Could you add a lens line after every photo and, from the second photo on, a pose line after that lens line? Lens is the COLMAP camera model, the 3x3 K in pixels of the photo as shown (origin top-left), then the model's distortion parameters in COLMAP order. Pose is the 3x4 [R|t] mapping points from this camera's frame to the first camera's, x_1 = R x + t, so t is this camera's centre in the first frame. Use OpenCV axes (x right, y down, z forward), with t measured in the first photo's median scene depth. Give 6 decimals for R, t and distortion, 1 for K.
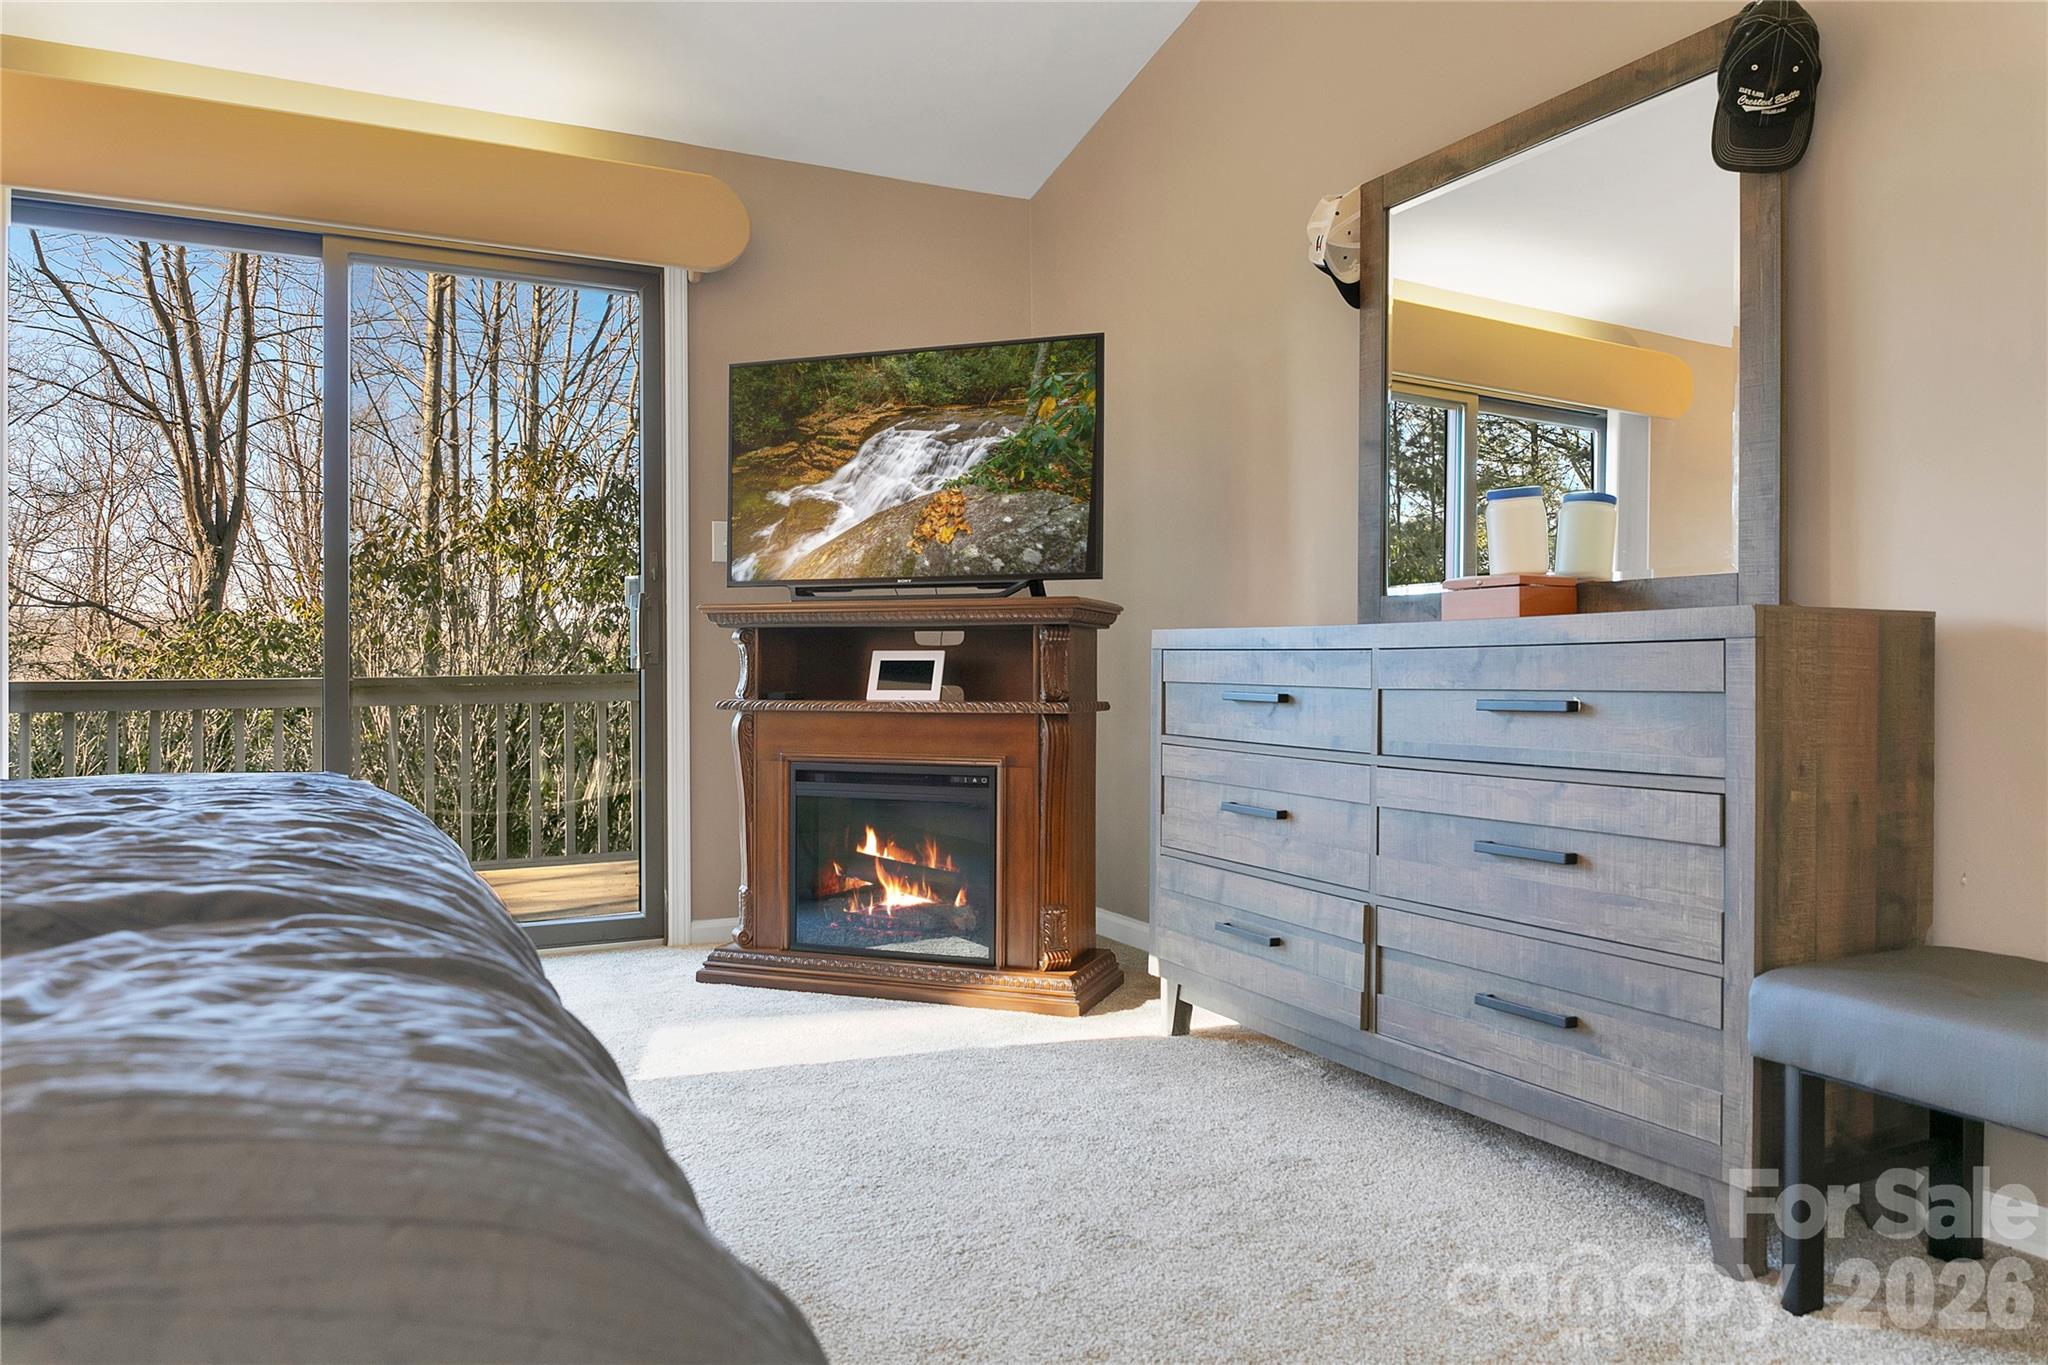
lens RADIAL K [[1376.7, 0, 1020.3], [0, 1376.7, 693.4], [0, 0, 1]] dist [0.080350, -0.000371]
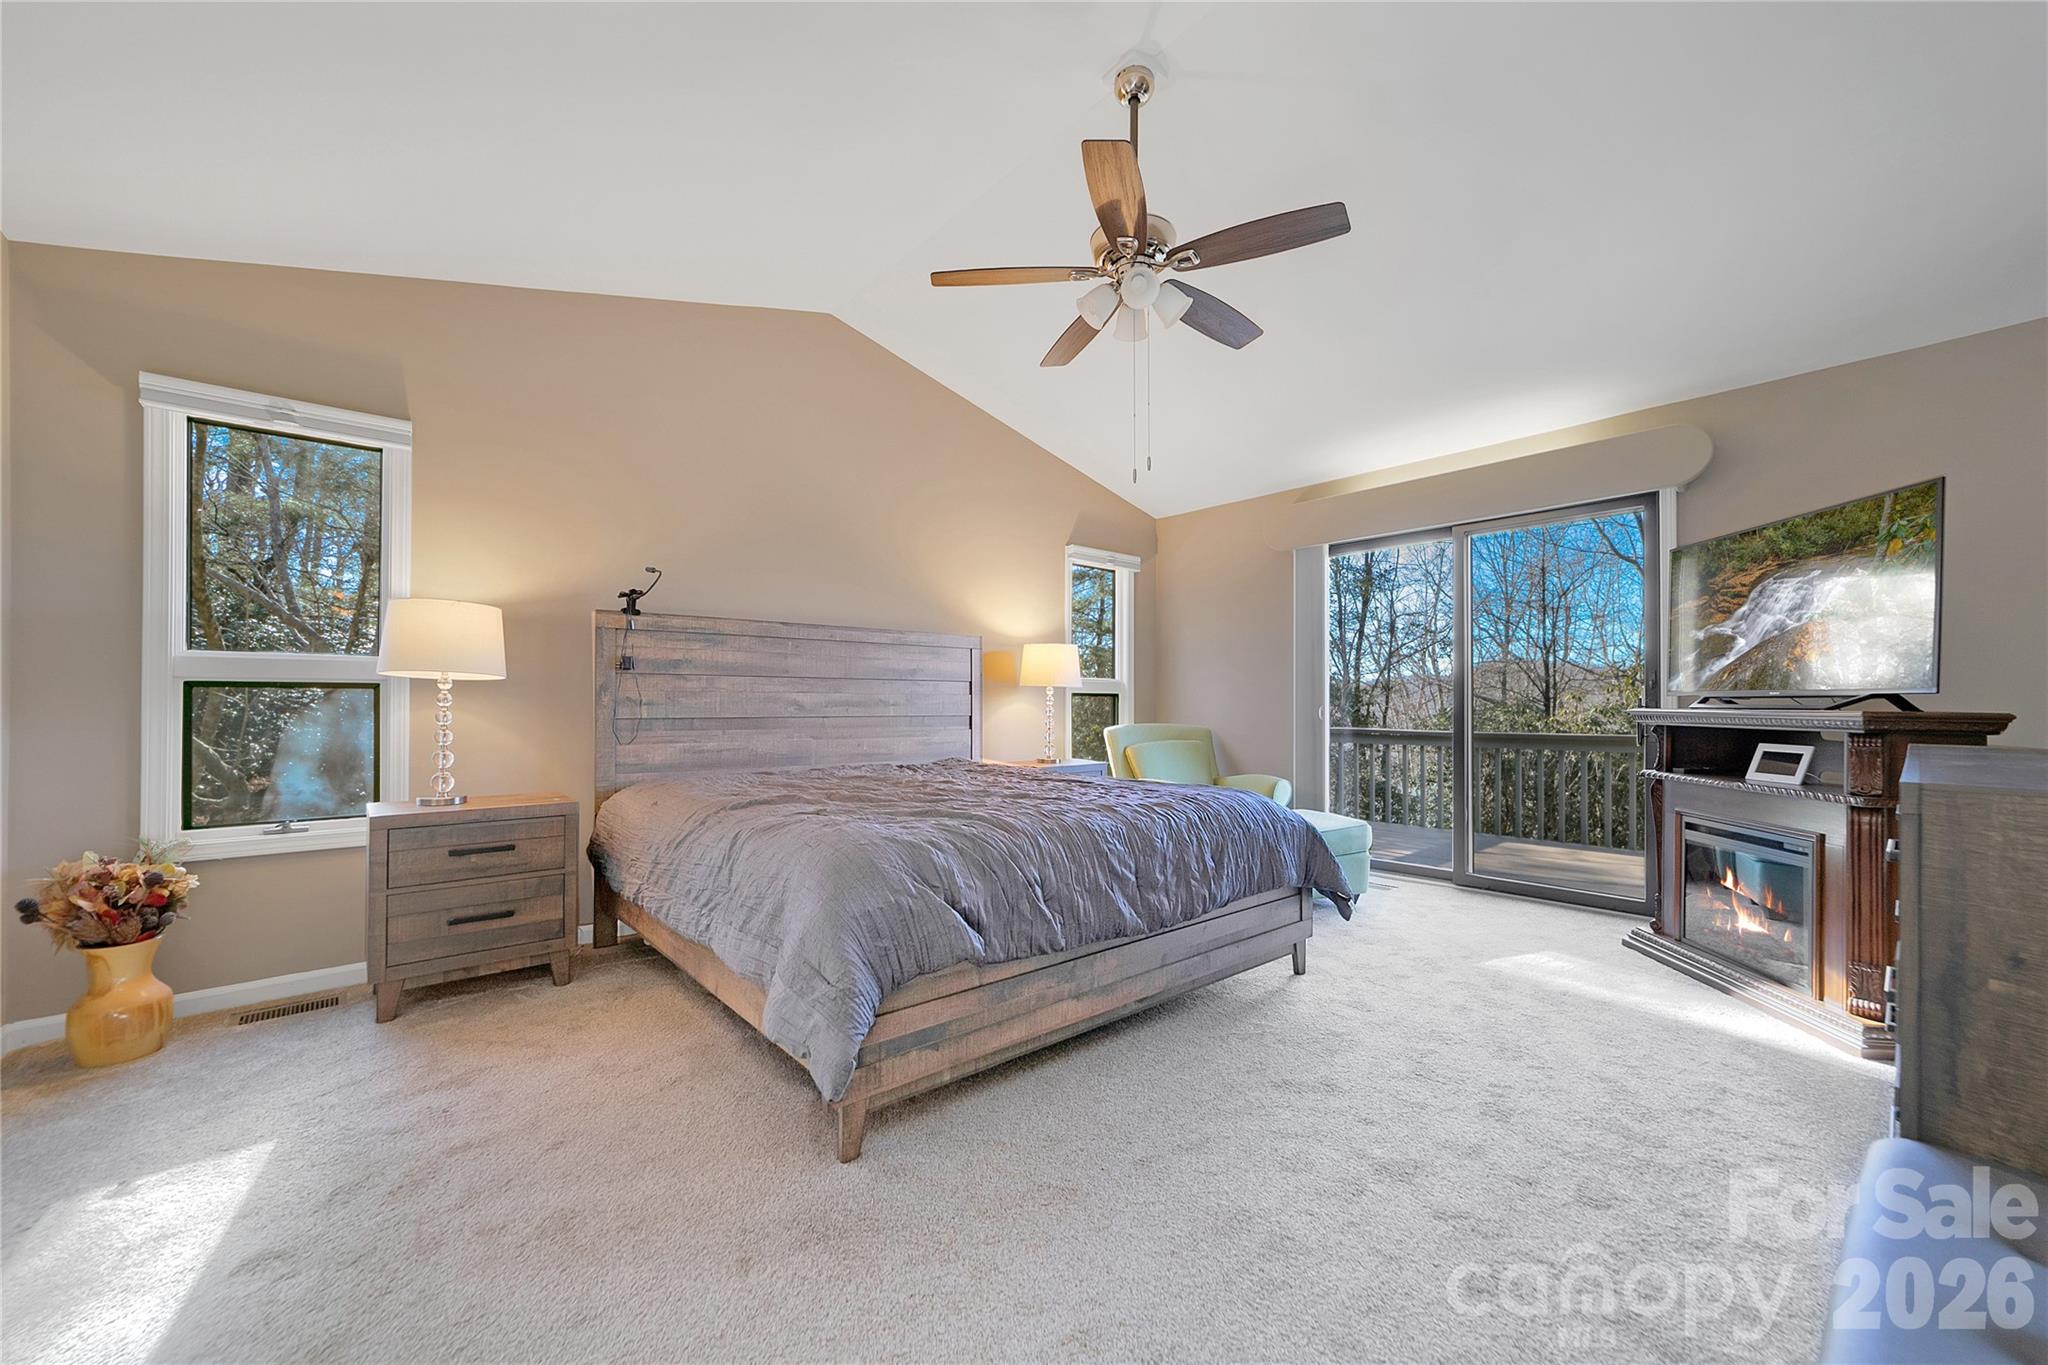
lens RADIAL K [[805.7, 0, 1025.2], [0, 805.7, 699.9], [0, 0, 1]] dist [-0.024263, 0.000036]
pose [[0.228148, 0.006614, -0.973604, 0.496346], [-0.017779, 0.999838, 0.002626, -0.062447], [0.973464, 0.016710, 0.228228, 0.111582]]
